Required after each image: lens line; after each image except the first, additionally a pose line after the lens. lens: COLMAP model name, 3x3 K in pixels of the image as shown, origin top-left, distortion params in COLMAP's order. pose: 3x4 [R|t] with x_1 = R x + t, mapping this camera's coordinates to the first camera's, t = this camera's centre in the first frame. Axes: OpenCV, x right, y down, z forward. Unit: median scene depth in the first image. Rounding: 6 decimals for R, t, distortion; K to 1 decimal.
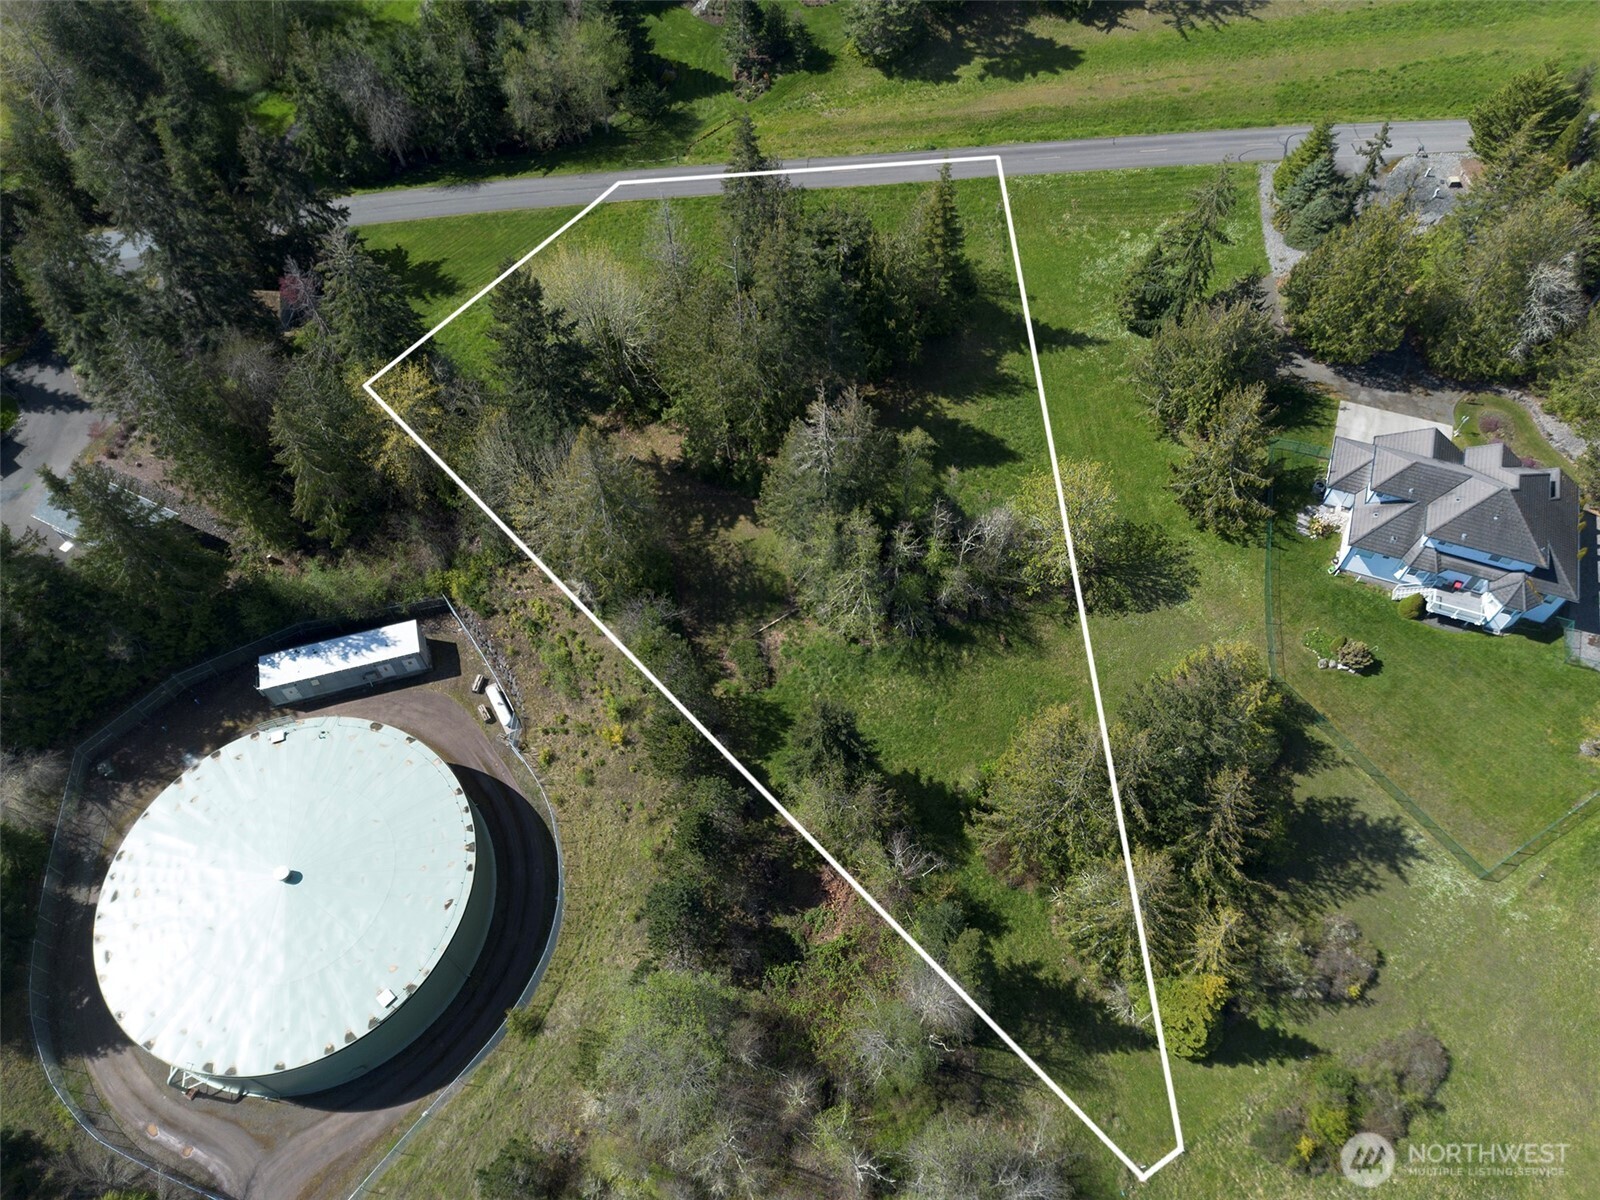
lens RADIAL K [[1119.6, 0, 794.3], [0, 1119.6, 608.8], [0, 0, 1]] dist [0.053334, -0.042575]
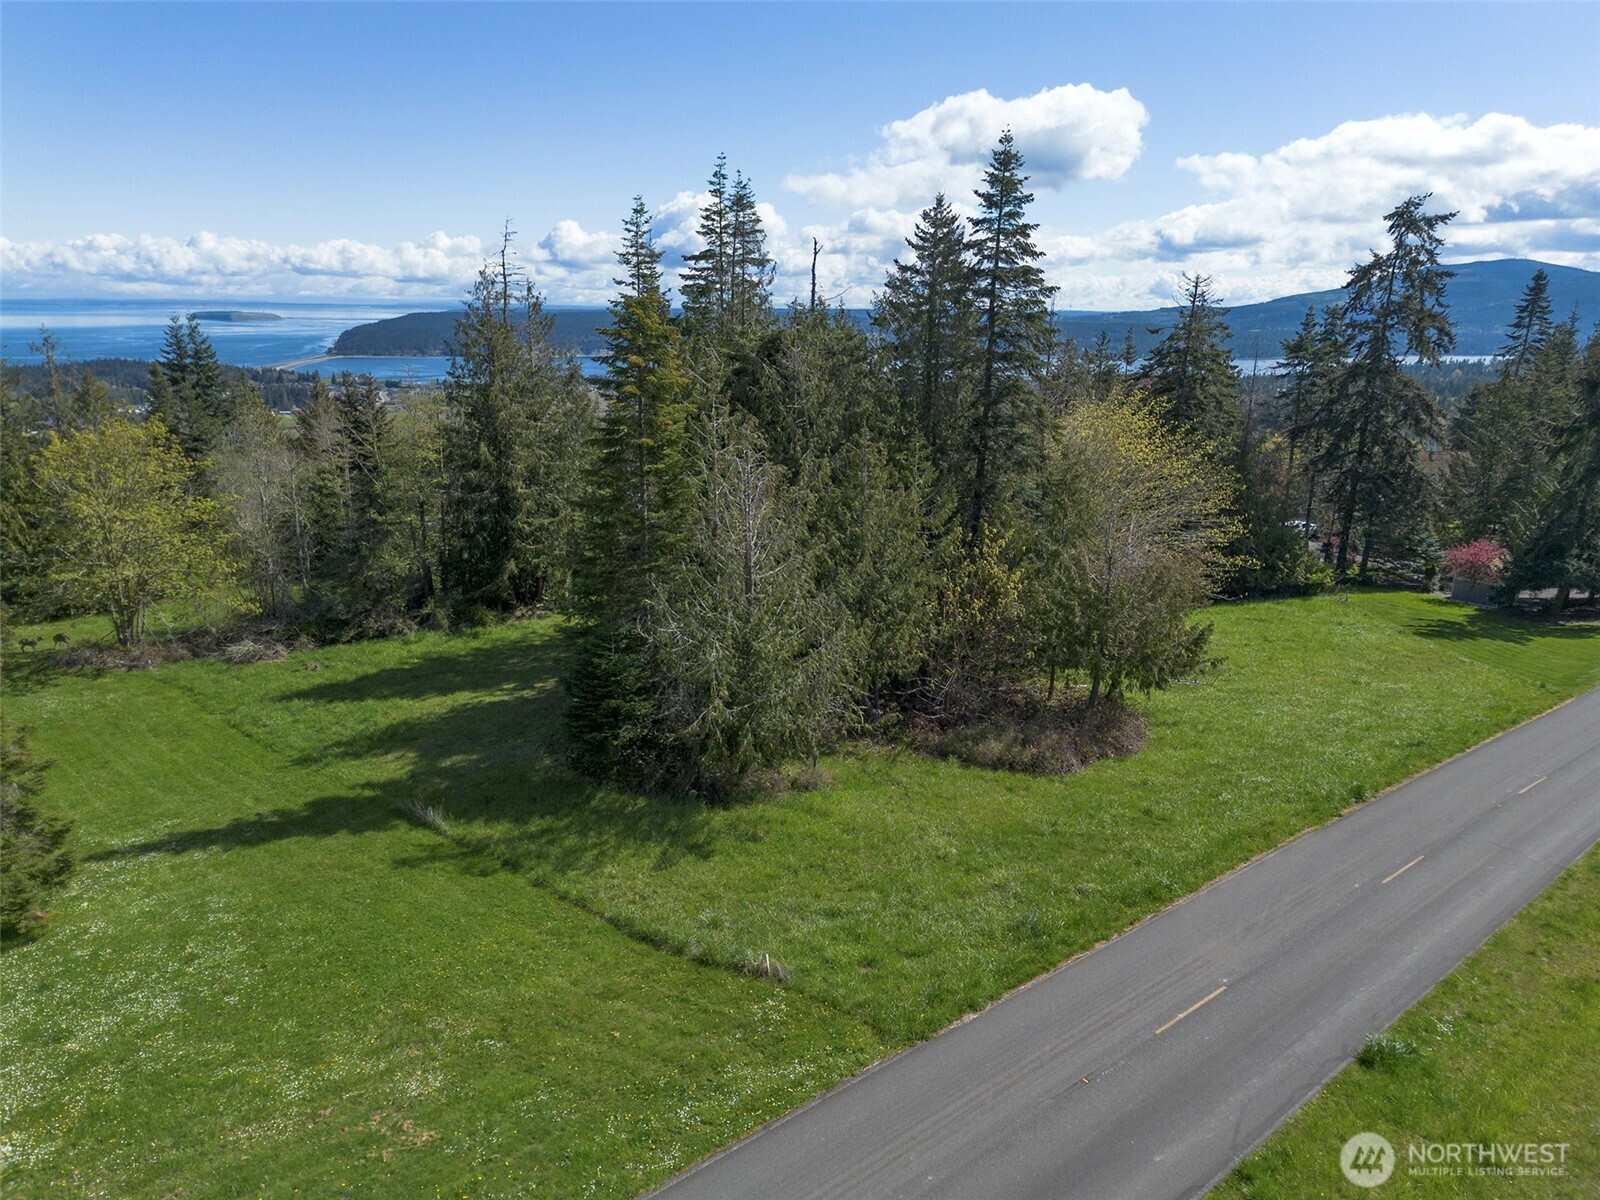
lens RADIAL K [[1119.6, 0, 802.0], [0, 1119.6, 588.8], [0, 0, 1]] dist [0.053334, -0.042575]
pose [[-0.725261, 0.179441, -0.664678, 0.375925], [-0.575828, 0.371100, 0.728497, -0.671267], [0.377384, 0.911091, -0.165817, 1.226805]]
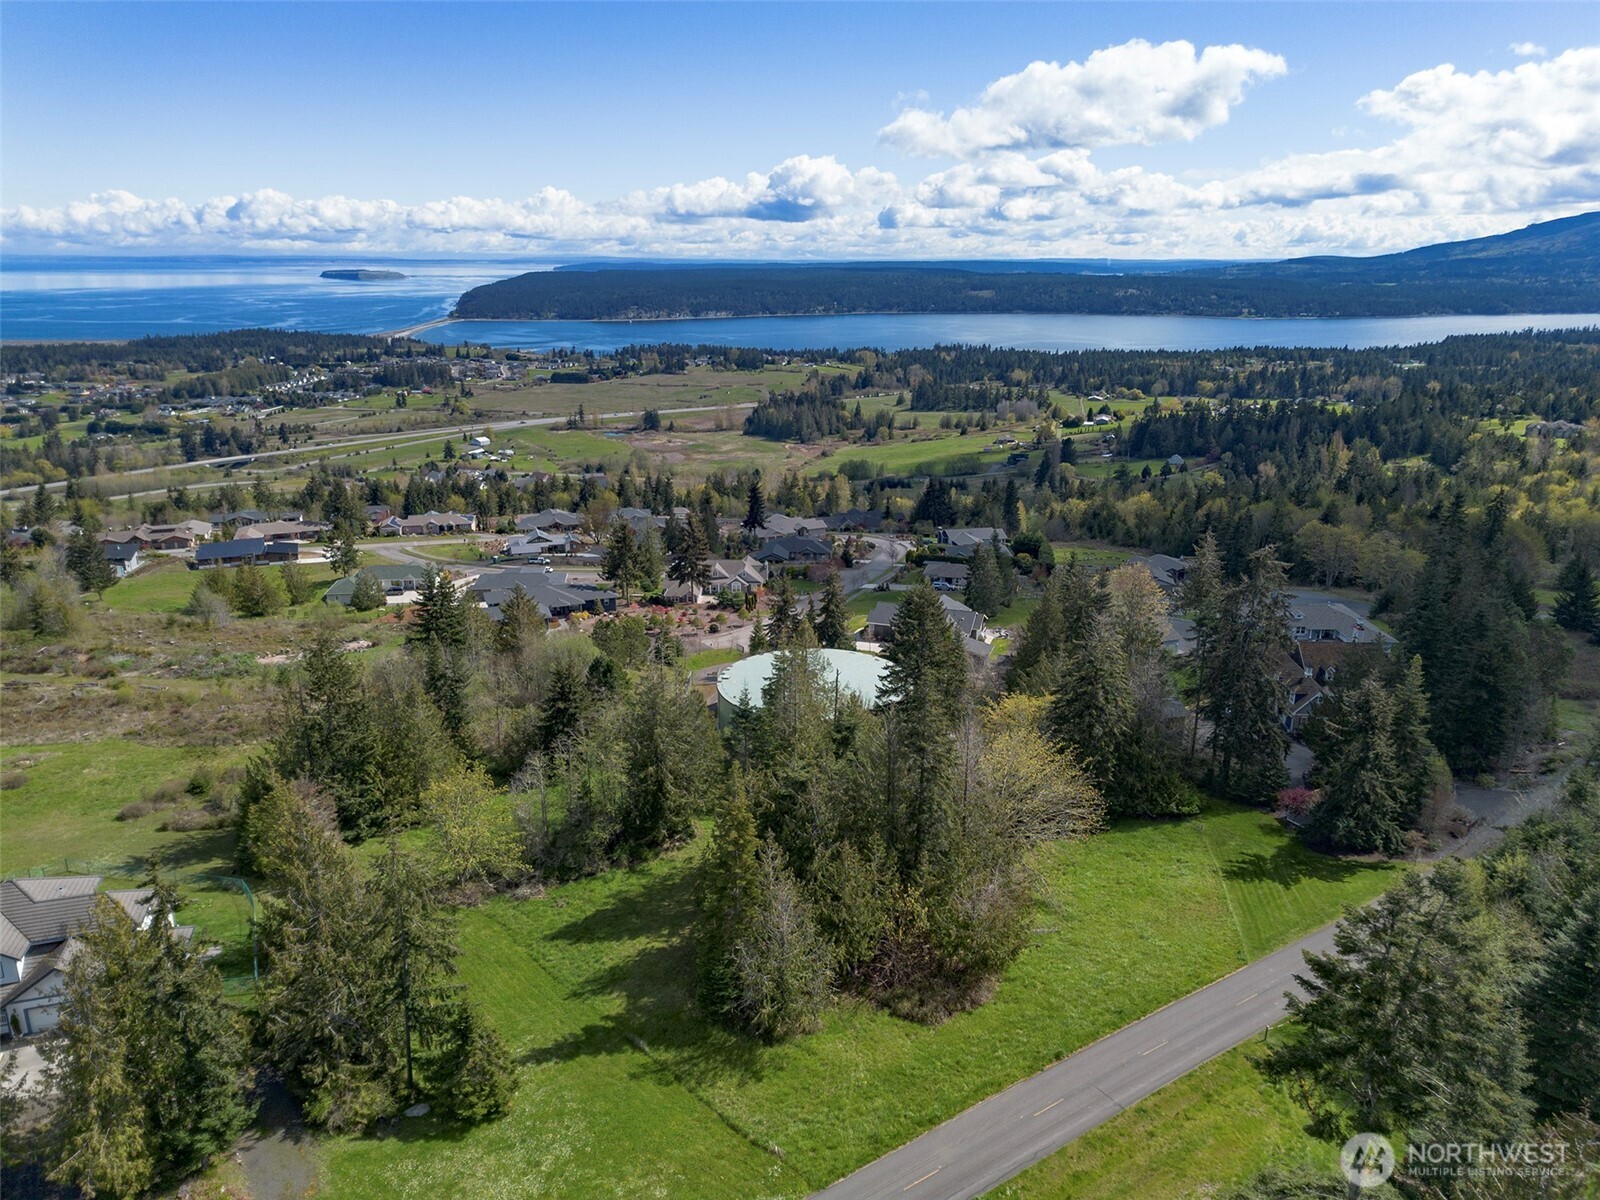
lens RADIAL K [[1119.6, 0, 801.5], [0, 1119.6, 563.3], [0, 0, 1]] dist [0.053334, -0.042575]
pose [[-0.786006, 0.174736, -0.593011, 0.571194], [-0.512071, 0.353422, 0.782864, -1.142434], [0.346377, 0.919000, -0.188315, 1.060646]]
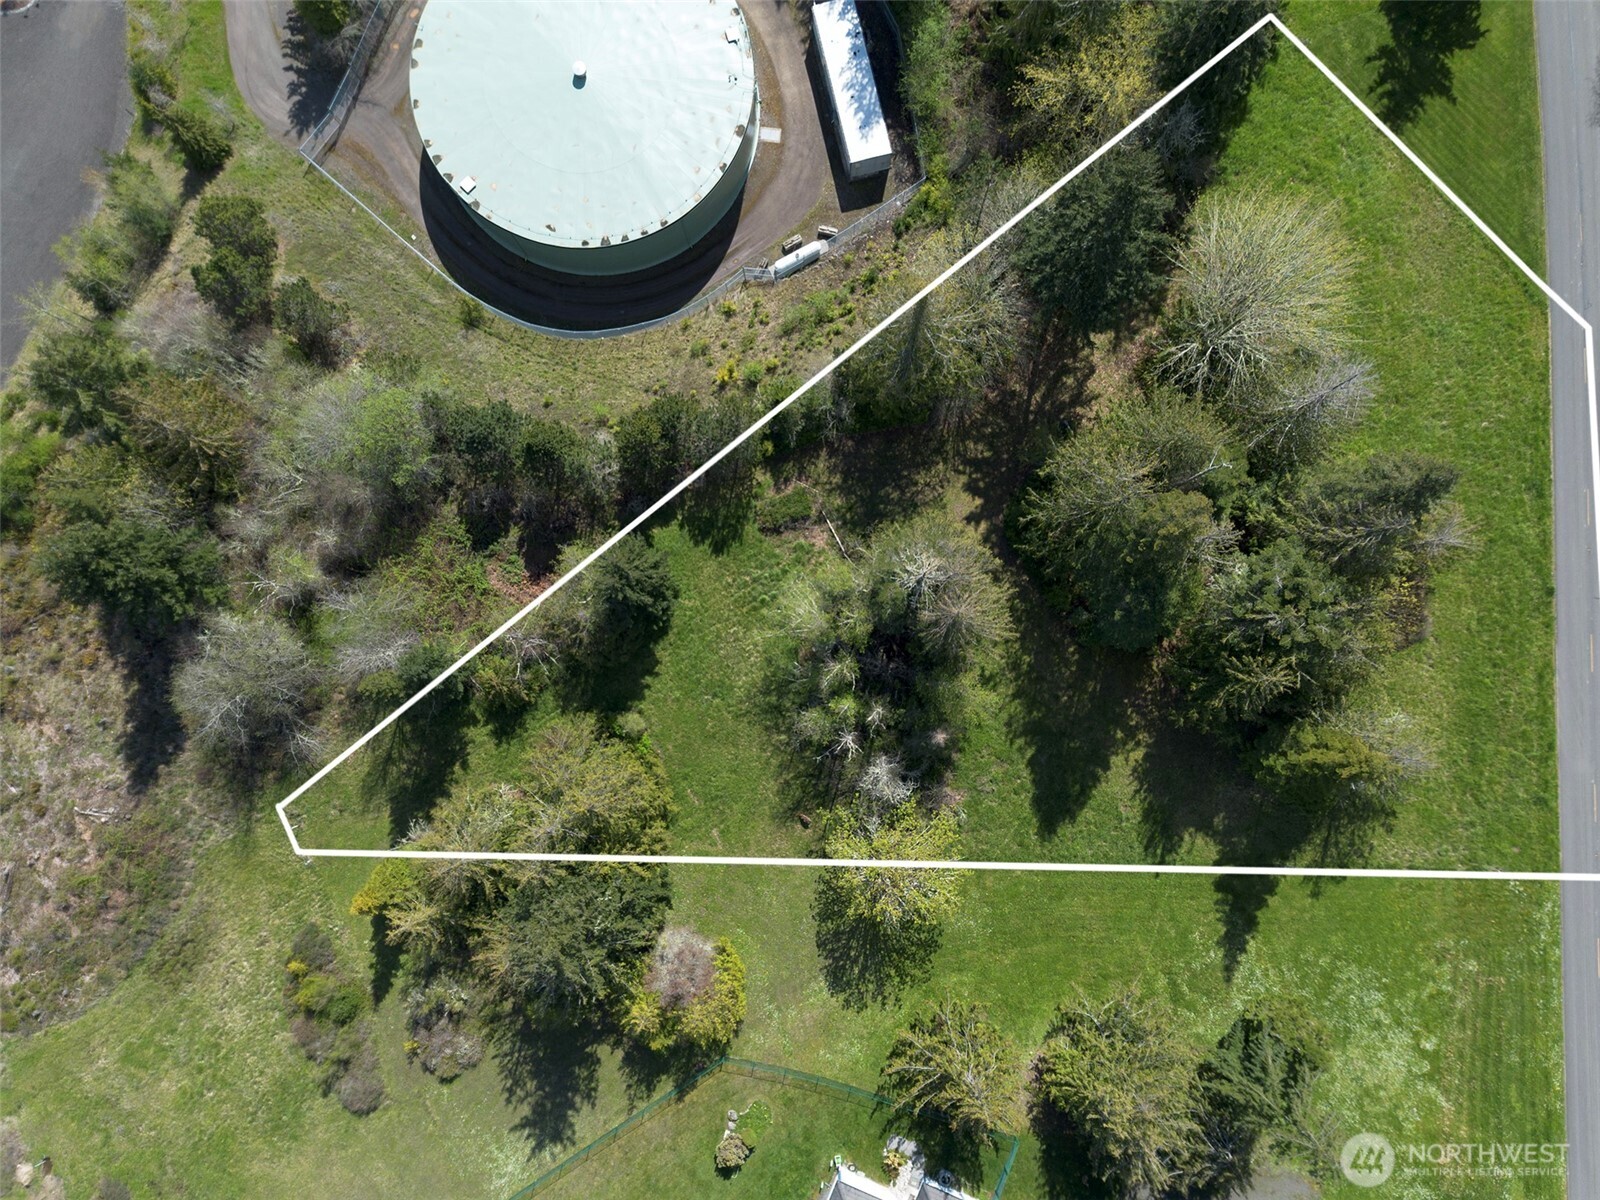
lens RADIAL K [[1119.6, 0, 806.2], [0, 1119.6, 603.0], [0, 0, 1]] dist [0.053334, -0.042575]
pose [[-0.037137, 0.998828, -0.031049, 0.068309], [-0.832580, -0.013742, 0.553734, -0.487908], [0.552658, 0.046415, 0.832115, 0.227983]]
